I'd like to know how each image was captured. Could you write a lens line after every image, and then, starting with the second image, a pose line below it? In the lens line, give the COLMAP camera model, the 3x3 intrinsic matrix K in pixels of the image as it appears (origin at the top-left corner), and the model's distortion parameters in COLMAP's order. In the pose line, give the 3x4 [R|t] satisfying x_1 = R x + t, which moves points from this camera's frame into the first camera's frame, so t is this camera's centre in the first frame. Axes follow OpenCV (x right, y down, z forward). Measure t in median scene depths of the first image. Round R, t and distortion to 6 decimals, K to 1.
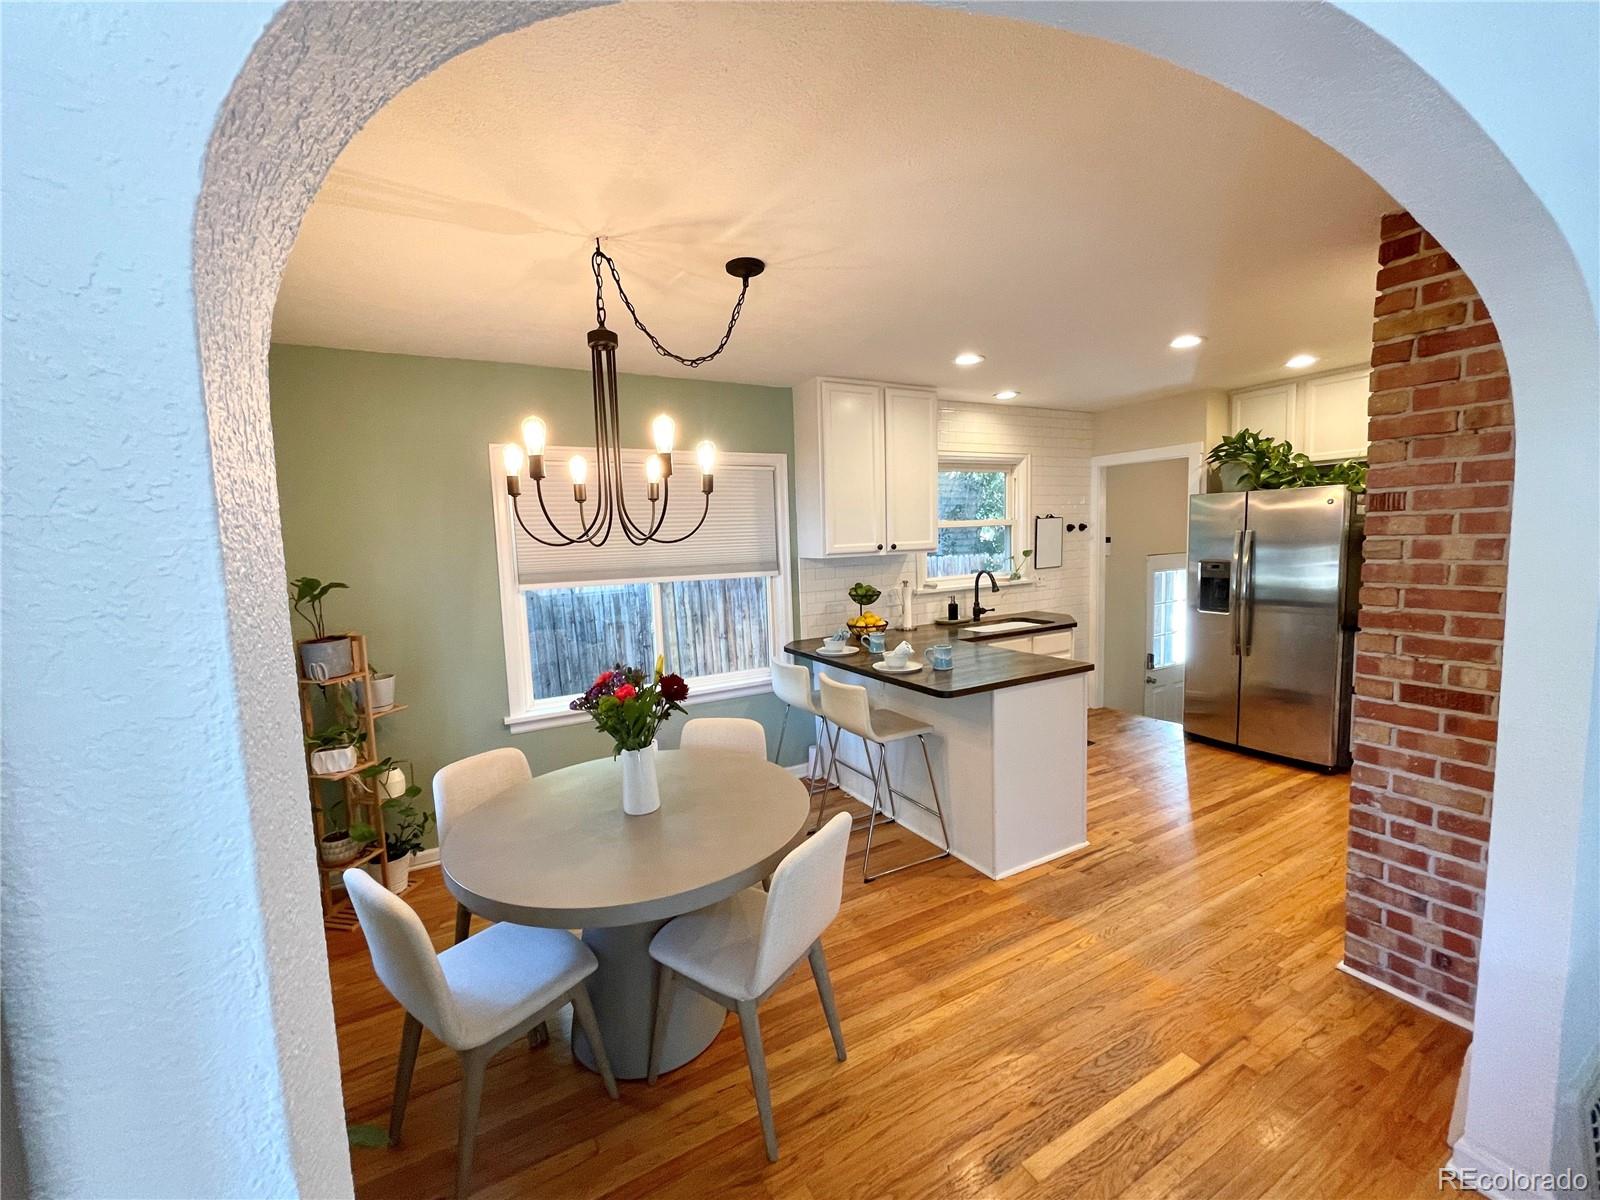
lens RADIAL K [[648.3, 0, 792.2], [0, 648.3, 597.7], [0, 0, 1]] dist [0.000744, -0.001452]
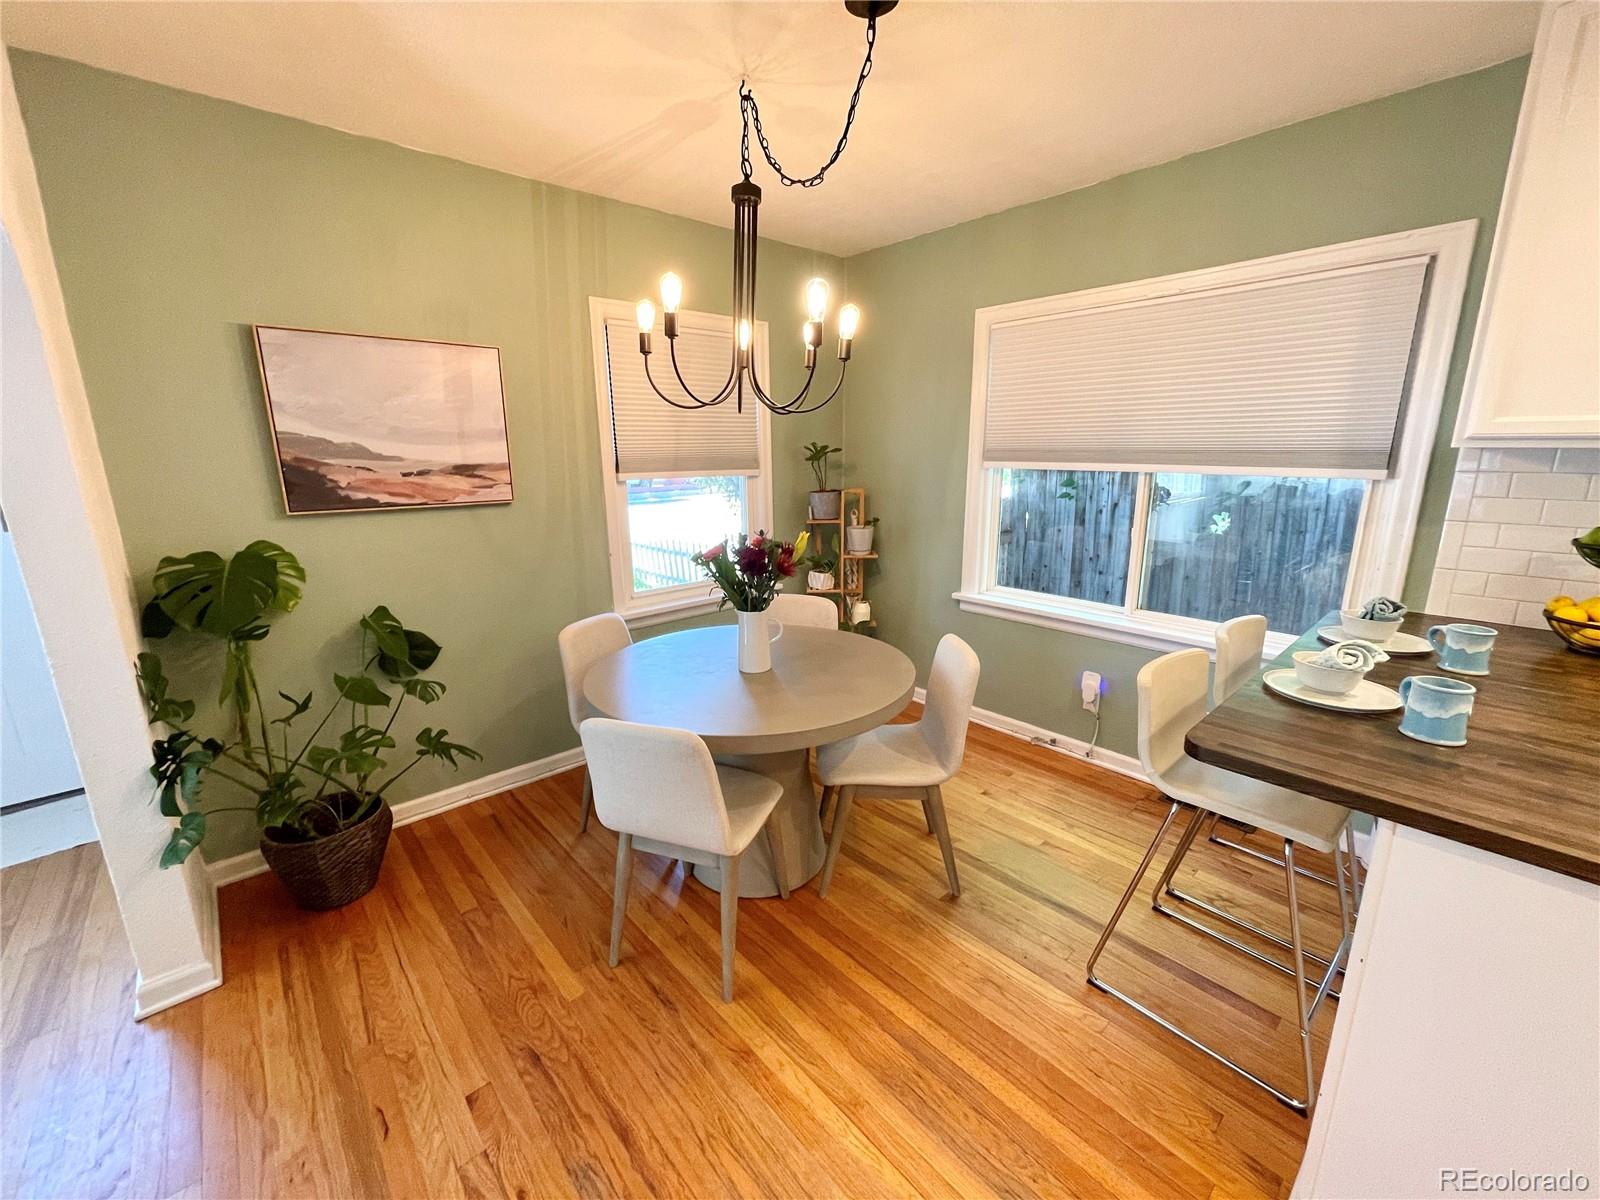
lens RADIAL K [[648.3, 0, 797.9], [0, 648.3, 598.9], [0, 0, 1]] dist [0.000744, -0.001452]
pose [[0.225279, 0.255350, -0.940237, 0.594899], [-0.090062, 0.966370, 0.240869, -0.037807], [0.970123, 0.030417, 0.240700, 0.638306]]
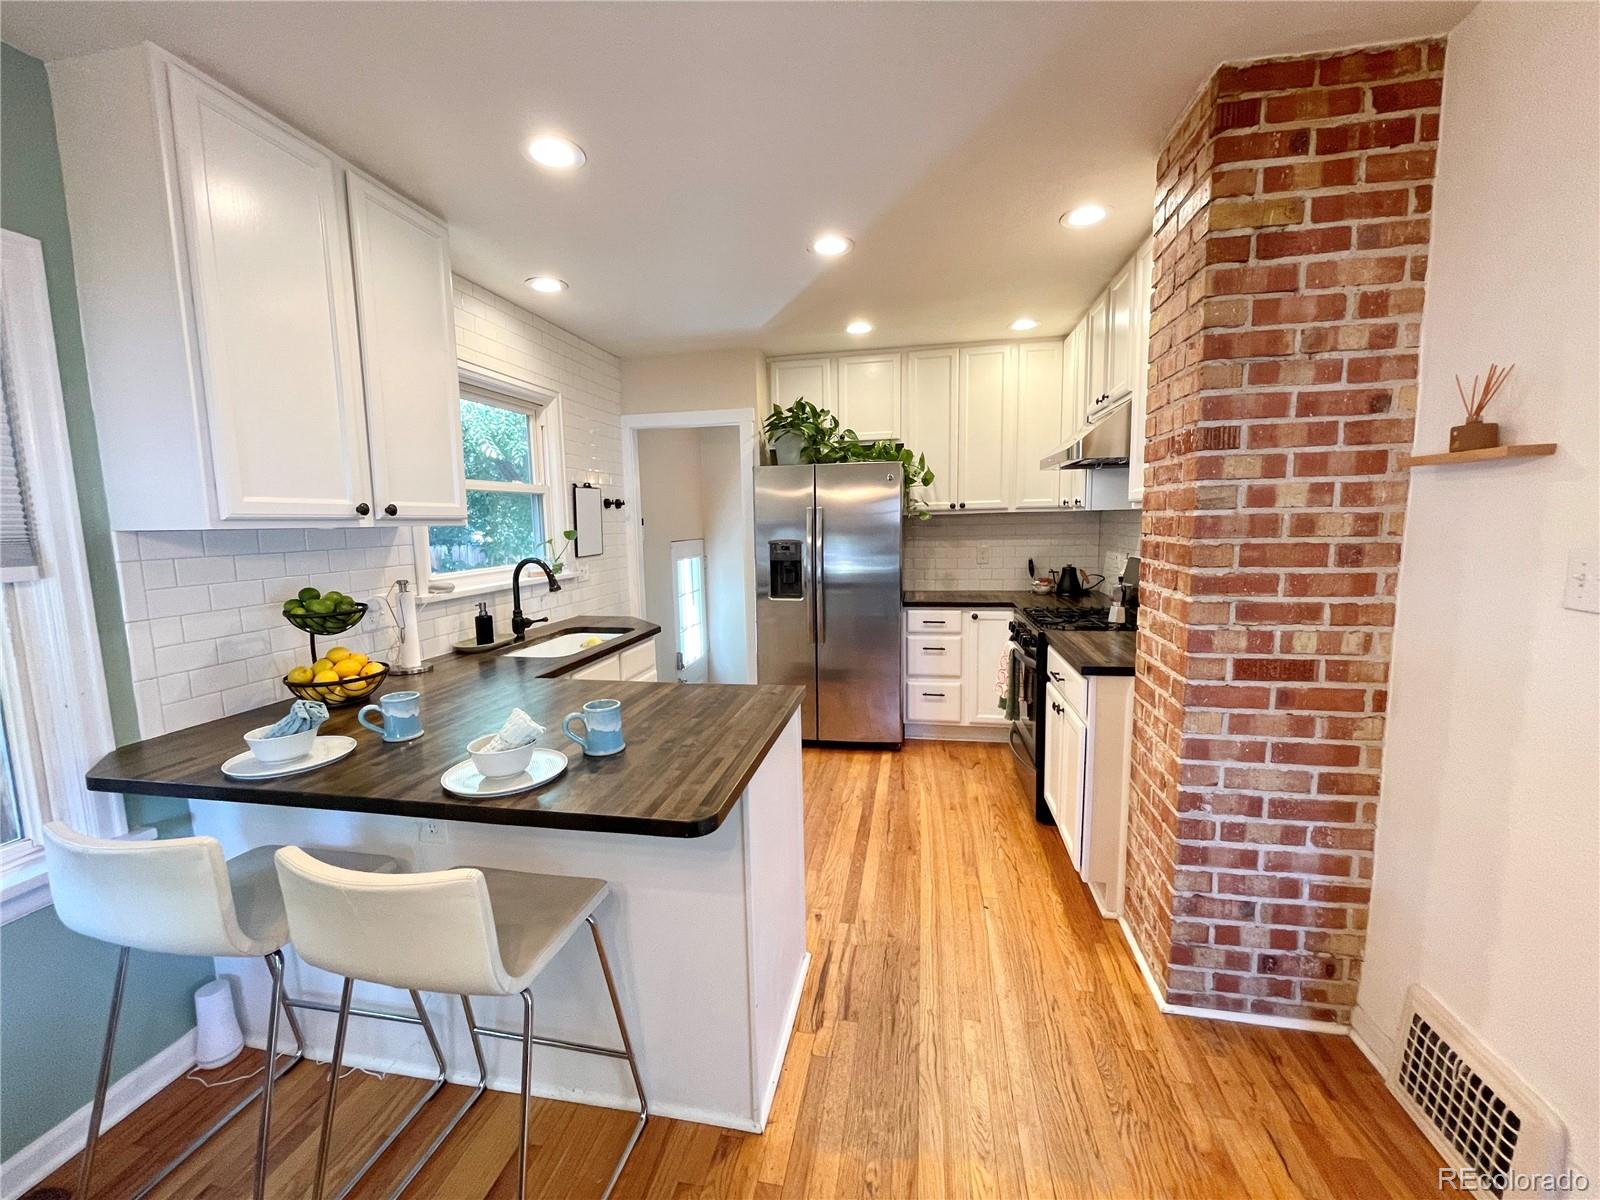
lens RADIAL K [[648.3, 0, 793.1], [0, 648.3, 598.0], [0, 0, 1]] dist [0.000744, -0.001452]
pose [[0.640668, -0.069121, 0.764700, -0.044355], [0.070989, 0.997006, 0.030645, -0.008921], [-0.764529, 0.034653, 0.643657, 0.694673]]
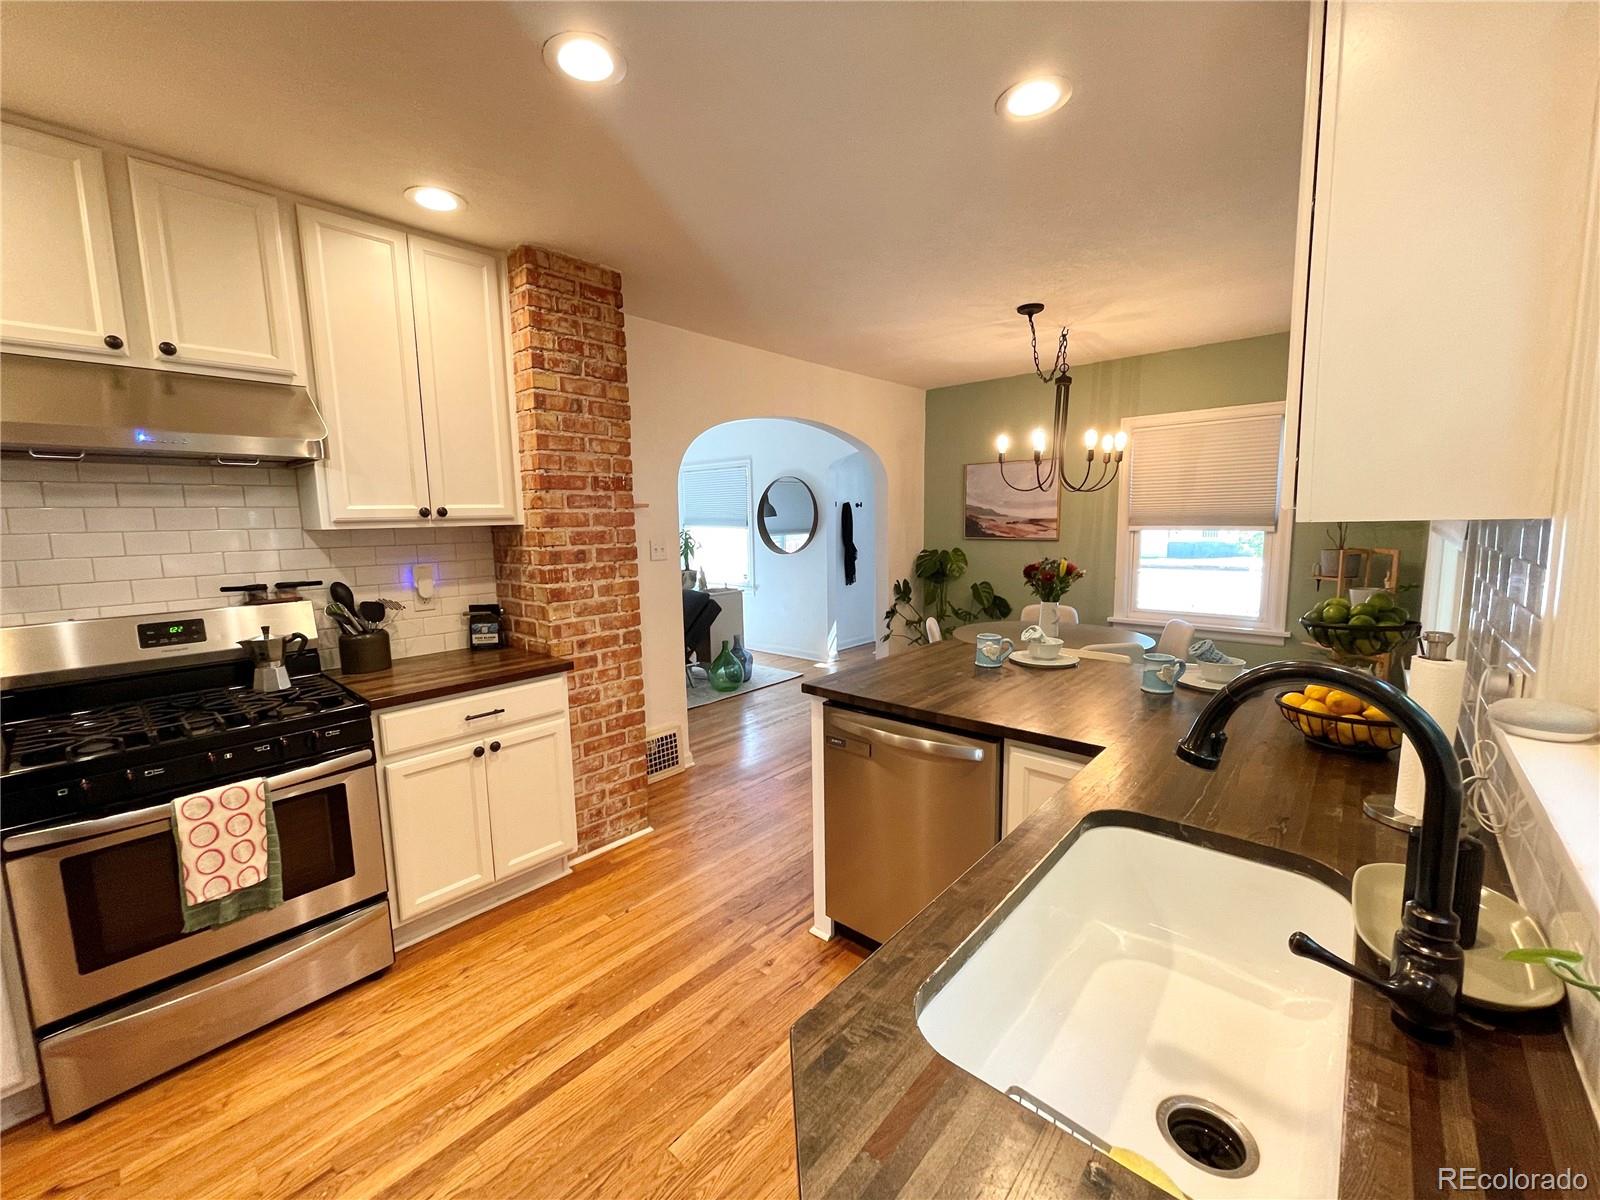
lens RADIAL K [[648.3, 0, 802.1], [0, 648.3, 596.5], [0, 0, 1]] dist [0.000744, -0.001452]
pose [[-0.938297, 0.092557, -0.333214, 0.805559], [0.017384, 0.974925, 0.221854, -0.161904], [0.345393, 0.202373, -0.916378, 1.900059]]
